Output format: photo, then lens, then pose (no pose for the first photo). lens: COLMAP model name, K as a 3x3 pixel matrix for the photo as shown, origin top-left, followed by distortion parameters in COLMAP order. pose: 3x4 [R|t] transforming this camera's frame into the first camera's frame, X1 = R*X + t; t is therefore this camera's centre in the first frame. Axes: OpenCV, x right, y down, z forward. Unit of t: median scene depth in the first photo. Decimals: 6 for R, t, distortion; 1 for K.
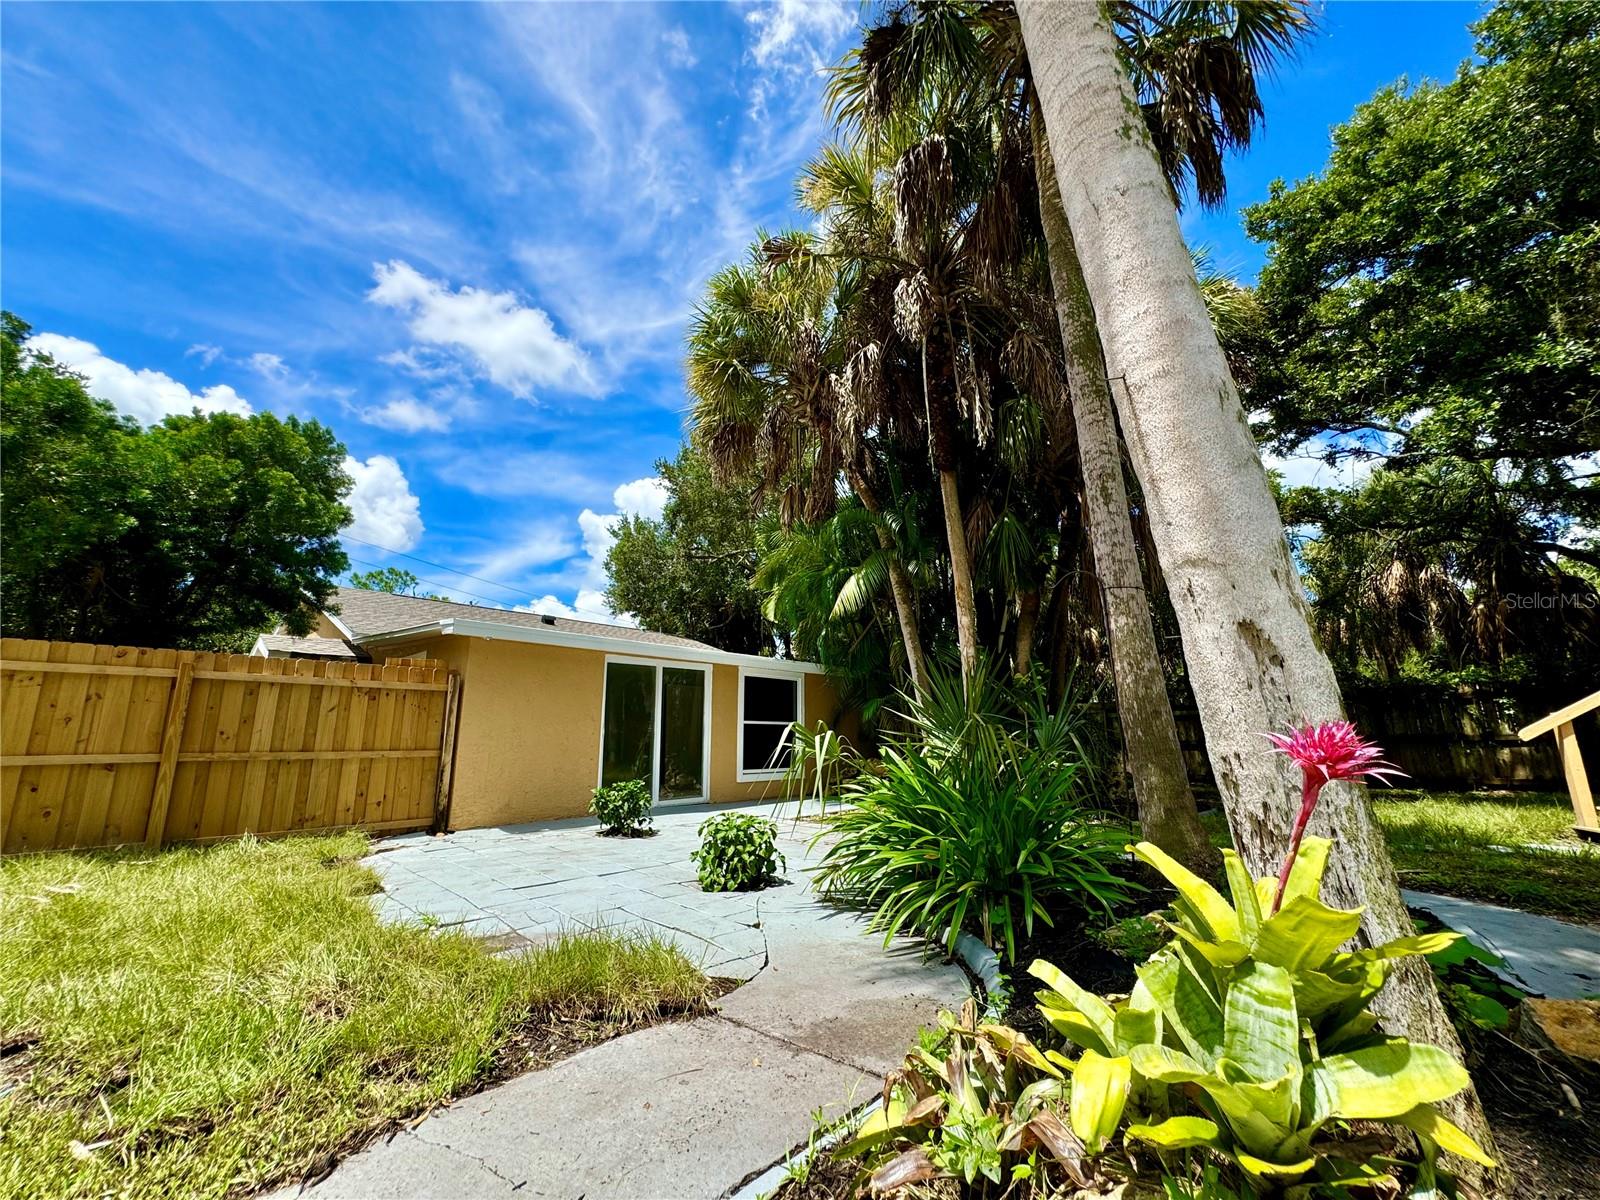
lens RADIAL K [[642.3, 0, 801.0], [0, 642.3, 624.5], [0, 0, 1]] dist [-0.000436, -0.000166]
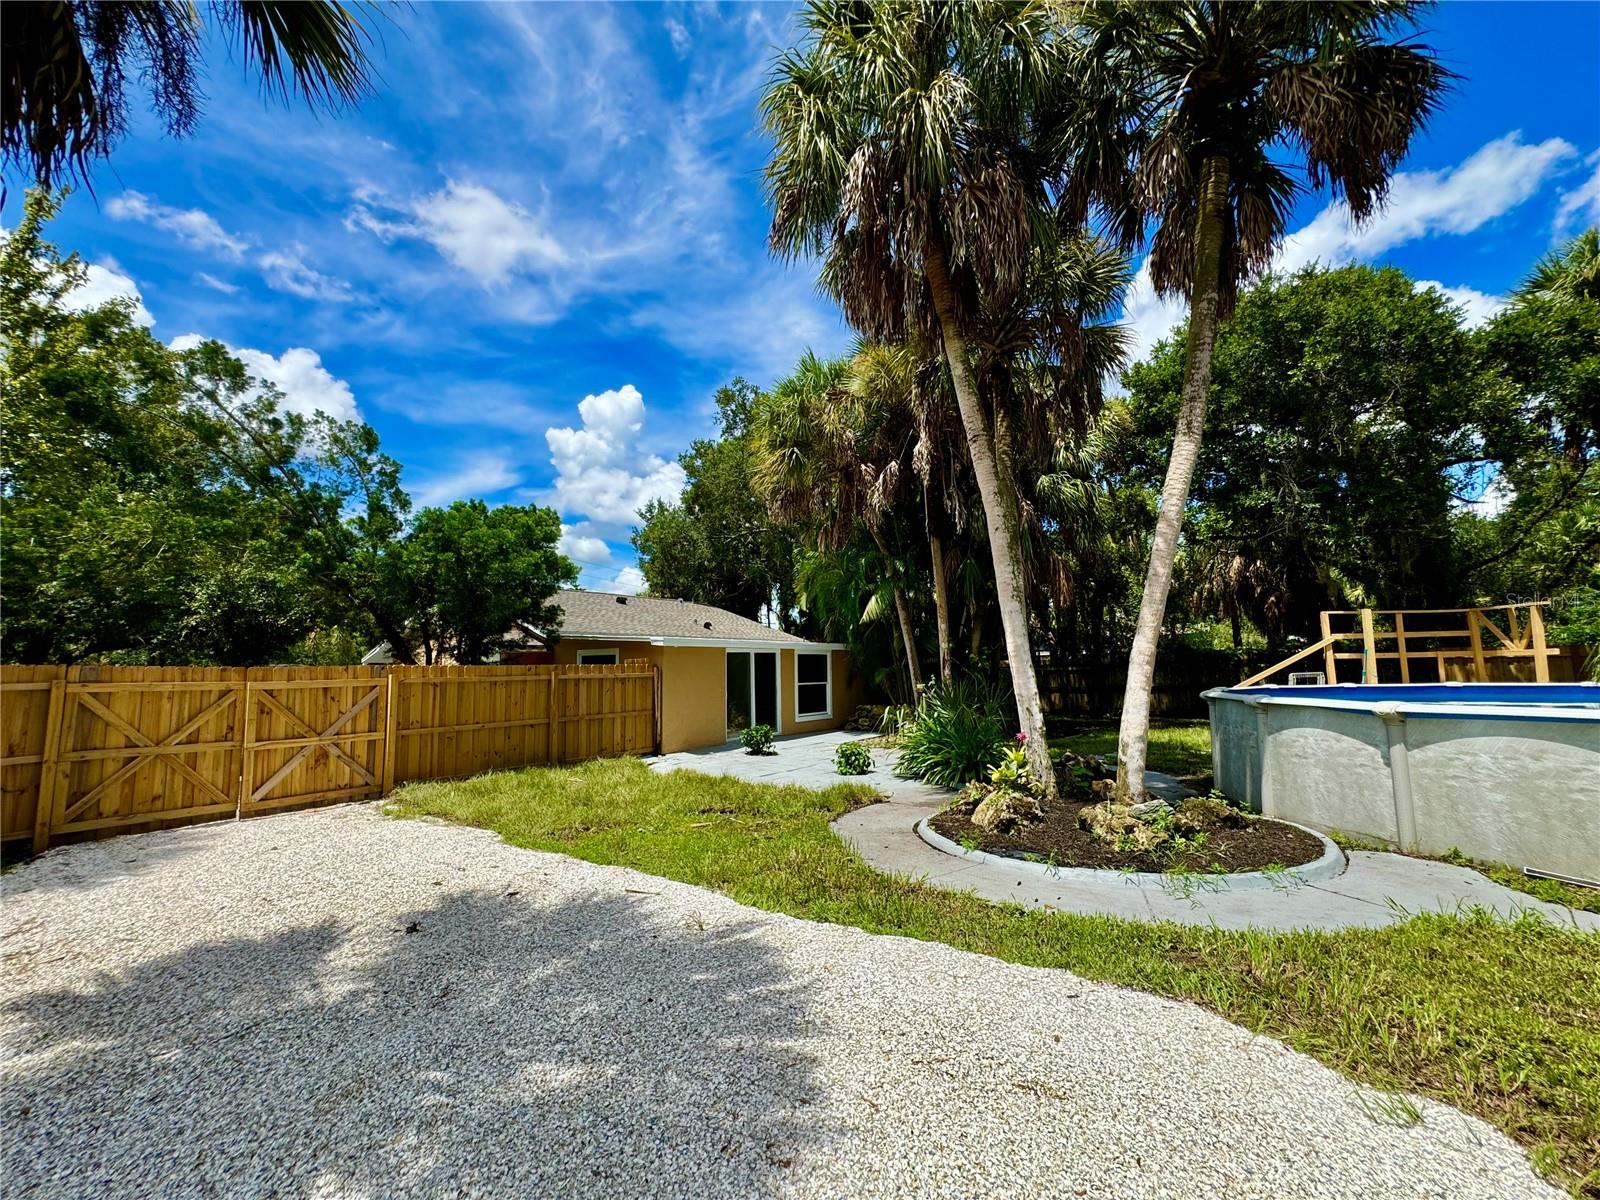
lens RADIAL K [[639.9, 0, 800.0], [0, 639.9, 600.0], [0, 0, 1]] dist [-0.057111, 0.000059]
pose [[0.995932, -0.002086, 0.090082, -0.208360], [-0.004625, 0.997231, 0.074225, -0.153895], [-0.089988, -0.074340, 0.993165, -0.487531]]
